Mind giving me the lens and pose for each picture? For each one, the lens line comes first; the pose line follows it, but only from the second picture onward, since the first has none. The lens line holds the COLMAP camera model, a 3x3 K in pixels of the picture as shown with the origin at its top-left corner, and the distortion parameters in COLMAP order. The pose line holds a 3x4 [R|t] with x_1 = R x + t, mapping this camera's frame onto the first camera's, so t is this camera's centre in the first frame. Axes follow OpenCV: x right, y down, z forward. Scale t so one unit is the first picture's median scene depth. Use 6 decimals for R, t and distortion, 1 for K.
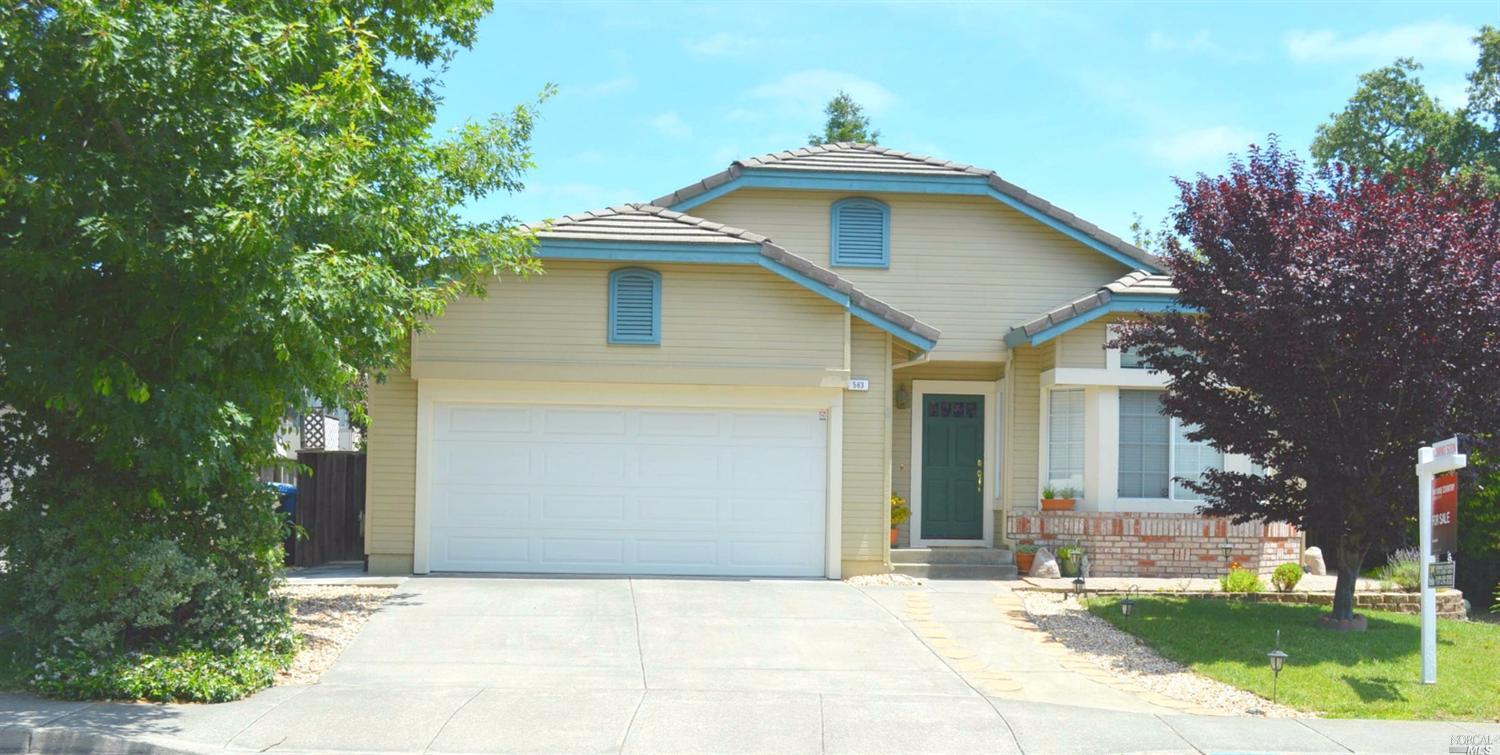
lens RADIAL K [[2134.1, 0, 750.6], [0, 2134.1, 378.5], [0, 0, 1]] dist [-0.016405, 0.000000]
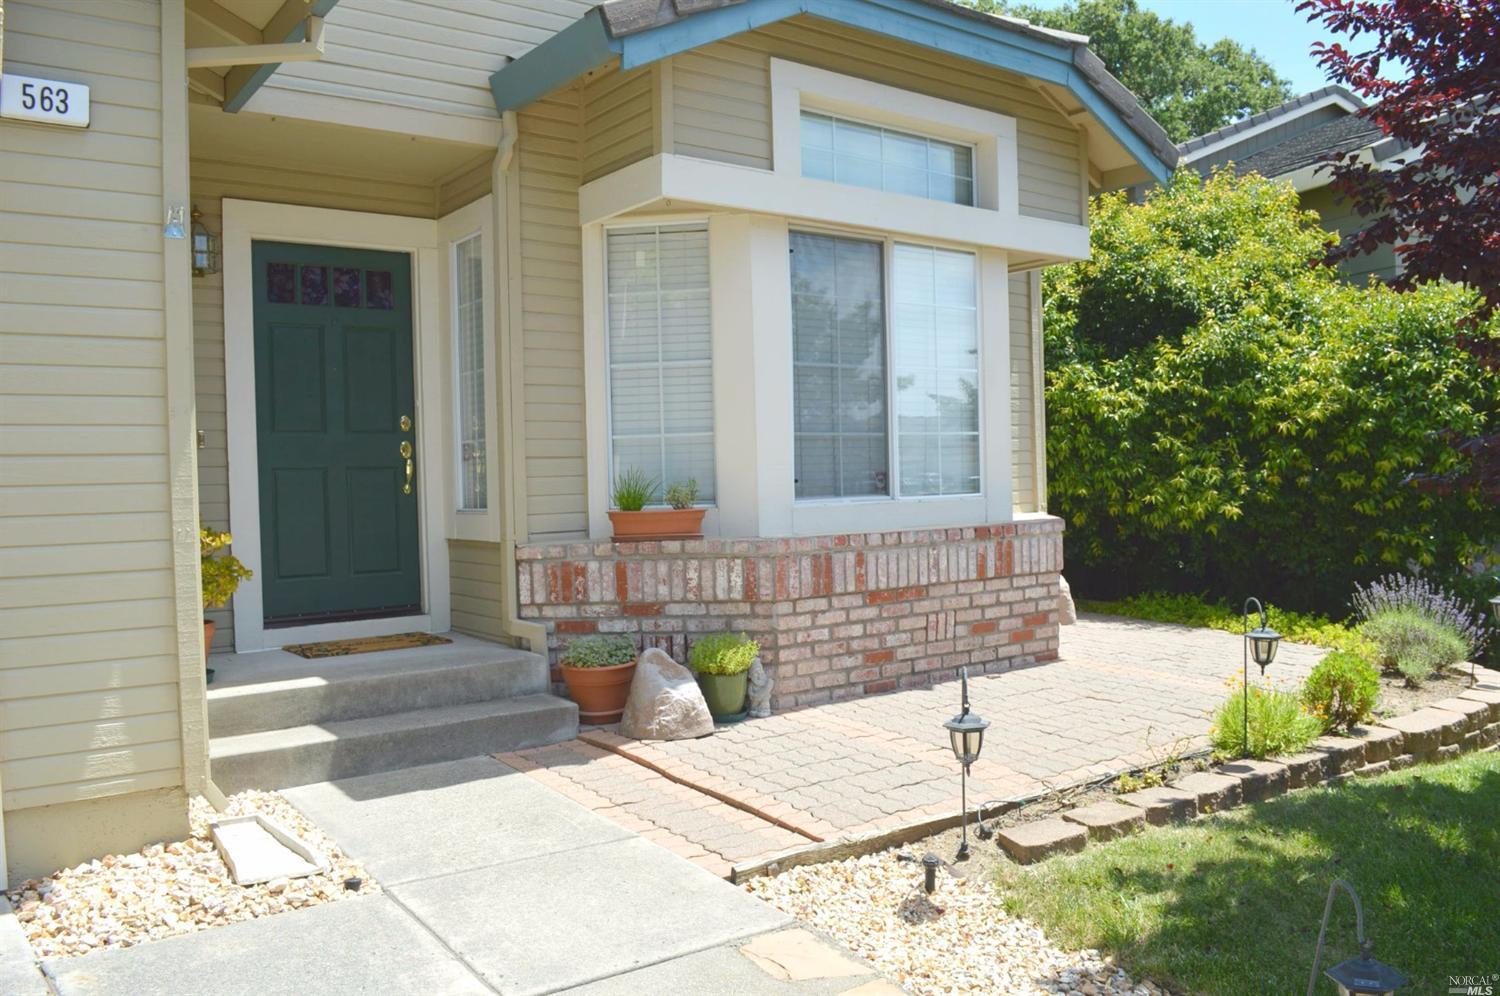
lens RADIAL K [[1187.4, 0, 747.8], [0, 1187.4, 507.0], [0, 0, 1]] dist [-0.076221, 0.014860]
pose [[0.841924, -0.051937, 0.537090, 0.044270], [0.001397, 0.995563, 0.094082, 0.036624], [-0.539594, -0.078460, 0.838262, 0.824060]]
